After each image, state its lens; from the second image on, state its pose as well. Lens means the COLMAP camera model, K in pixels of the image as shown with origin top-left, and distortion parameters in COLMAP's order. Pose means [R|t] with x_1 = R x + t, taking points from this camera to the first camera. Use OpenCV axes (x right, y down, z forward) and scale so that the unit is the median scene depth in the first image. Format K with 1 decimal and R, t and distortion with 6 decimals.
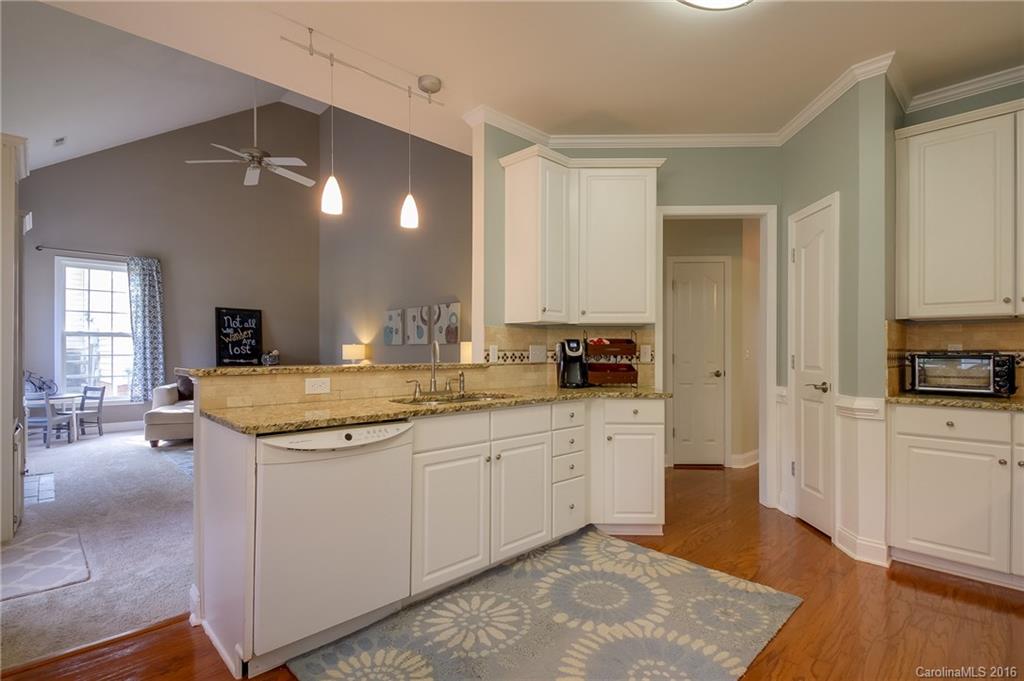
lens RADIAL K [[487.1, 0, 516.4], [0, 487.1, 349.5], [0, 0, 1]] dist [0.003550, -0.001317]
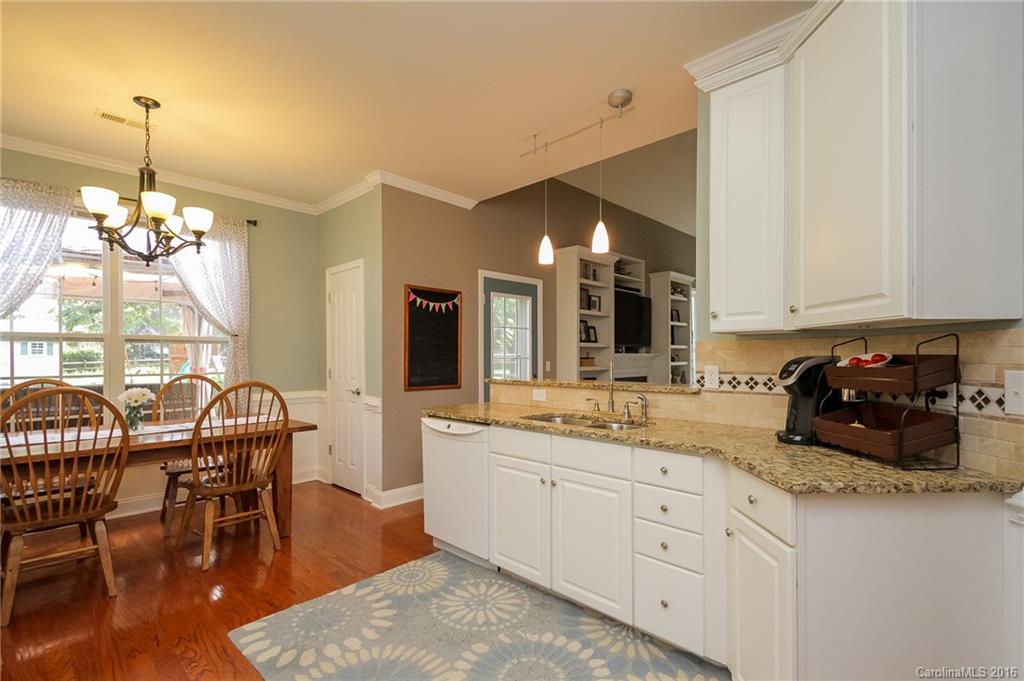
lens RADIAL K [[476.7, 0, 522.6], [0, 476.7, 356.5], [0, 0, 1]] dist [0.020682, 0.000269]
pose [[0.032782, -0.001803, -0.999461, 0.353482], [0.006774, 0.999976, -0.001582, -0.012117], [0.999440, -0.006719, 0.032793, 0.350845]]
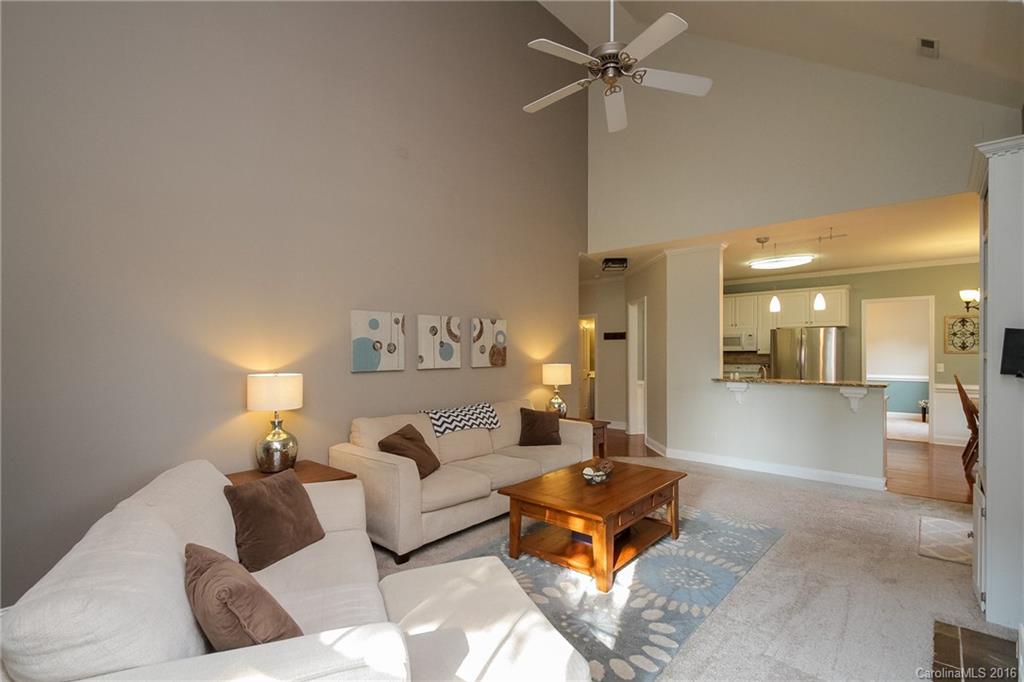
lens RADIAL K [[476.7, 0, 522.6], [0, 476.7, 357.0], [0, 0, 1]] dist [0.020682, 0.000269]
pose [[-0.081269, -0.025703, 0.996361, -0.931572], [-0.009726, 0.999640, 0.024994, -0.047106], [-0.996645, -0.007659, -0.081489, 0.968256]]
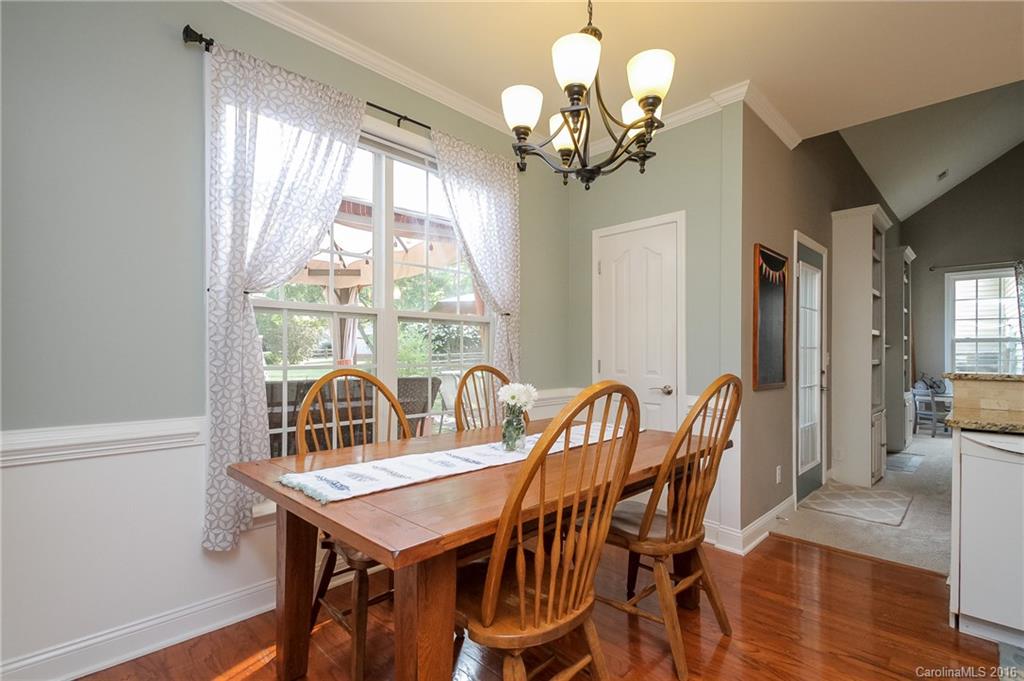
lens RADIAL K [[476.7, 0, 522.6], [0, 476.7, 356.5], [0, 0, 1]] dist [0.020682, 0.000269]
pose [[0.026896, 0.003175, -0.999633, 0.170981], [0.004162, 0.999986, 0.003289, -0.002892], [0.999630, -0.004249, 0.026882, -0.028082]]
